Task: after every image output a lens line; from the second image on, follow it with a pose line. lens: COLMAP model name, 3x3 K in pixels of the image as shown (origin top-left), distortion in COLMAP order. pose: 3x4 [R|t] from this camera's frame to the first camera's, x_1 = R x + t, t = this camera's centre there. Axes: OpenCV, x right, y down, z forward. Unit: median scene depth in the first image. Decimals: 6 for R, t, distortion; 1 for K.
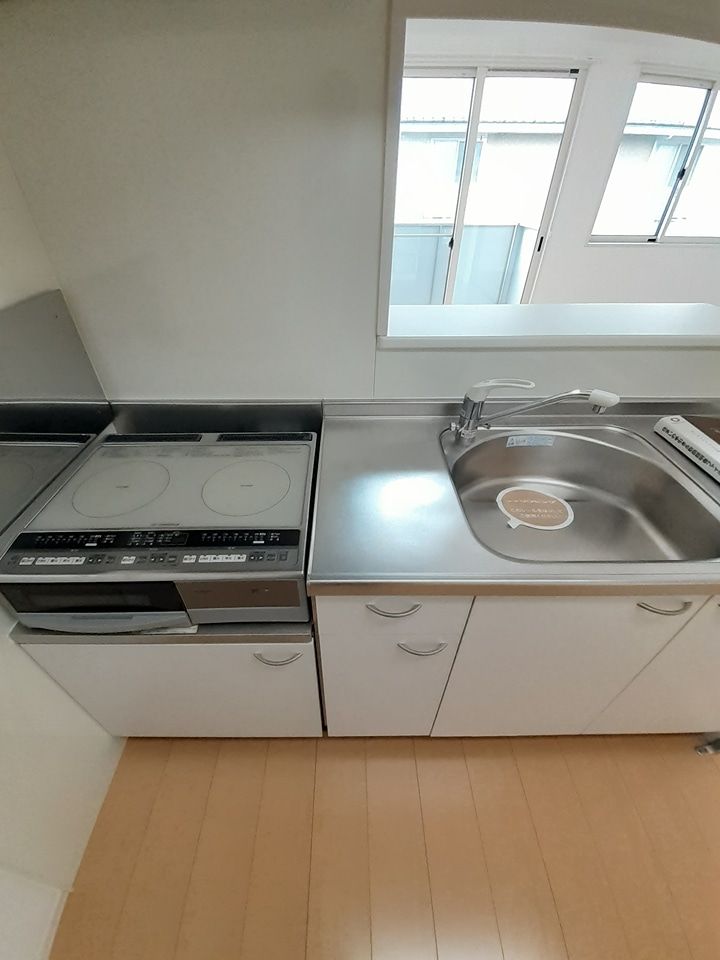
lens RADIAL K [[386.6, 0, 352.3], [0, 386.6, 465.9], [0, 0, 1]] dist [-0.000012, -0.000126]
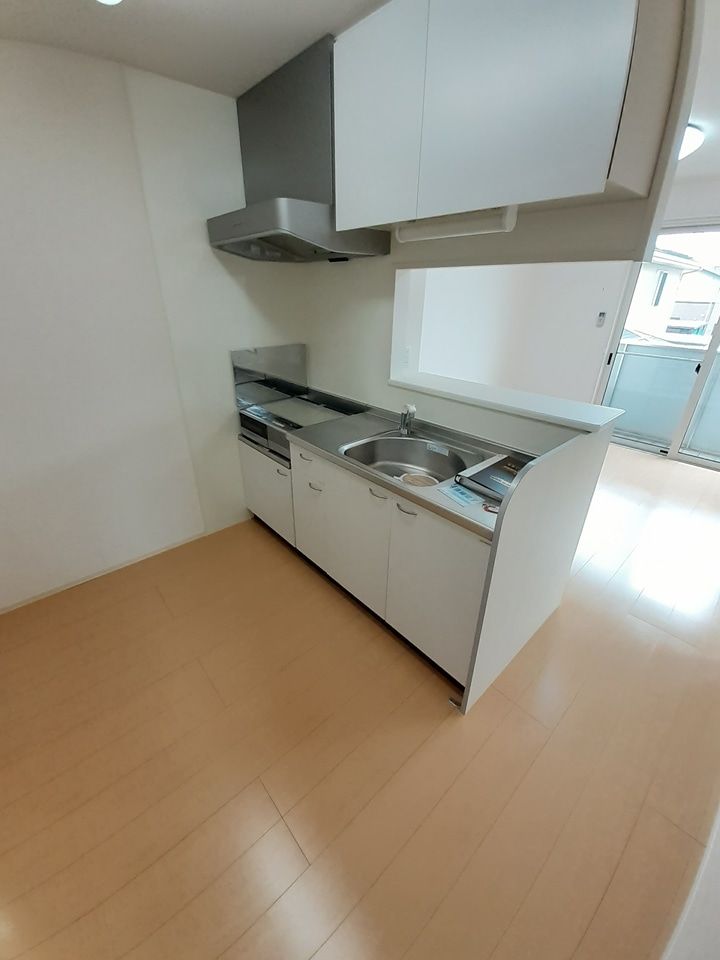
lens RADIAL K [[386.6, 0, 352.3], [0, 386.6, 465.9], [0, 0, 1]] dist [-0.000012, -0.000126]
pose [[0.649776, 0.319906, -0.689530, 1.744353], [-0.461995, 0.886557, -0.024043, 0.261990], [0.603616, 0.334182, 0.723858, -0.583412]]
